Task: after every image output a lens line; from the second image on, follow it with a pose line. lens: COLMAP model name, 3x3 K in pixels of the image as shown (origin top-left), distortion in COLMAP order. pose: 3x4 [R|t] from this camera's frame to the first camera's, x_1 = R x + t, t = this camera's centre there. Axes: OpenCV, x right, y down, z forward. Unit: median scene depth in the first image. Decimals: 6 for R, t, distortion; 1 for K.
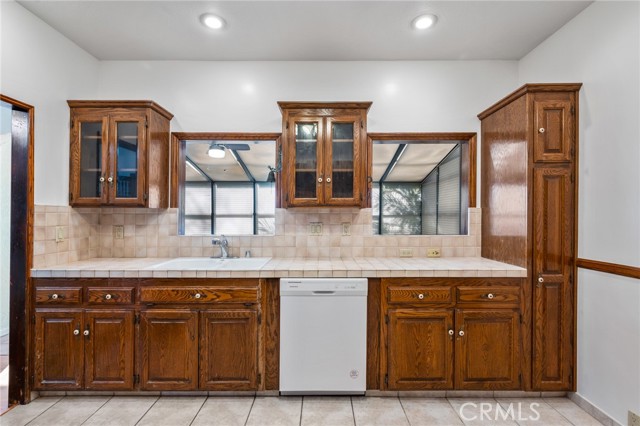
lens RADIAL K [[291.1, 0, 319.7], [0, 291.1, 215.4], [0, 0, 1]] dist [-0.000904, -0.000459]
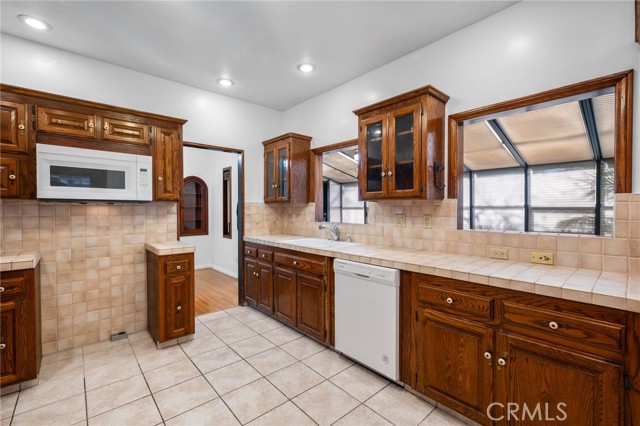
lens RADIAL K [[281.0, 0, 321.5], [0, 281.0, 210.6], [0, 0, 1]] dist [-0.000532, -0.000385]
pose [[0.663170, 0.003857, -0.748459, 0.690543], [0.003303, 0.999962, 0.008080, 0.003212], [0.748461, -0.007831, 0.663132, 0.157900]]
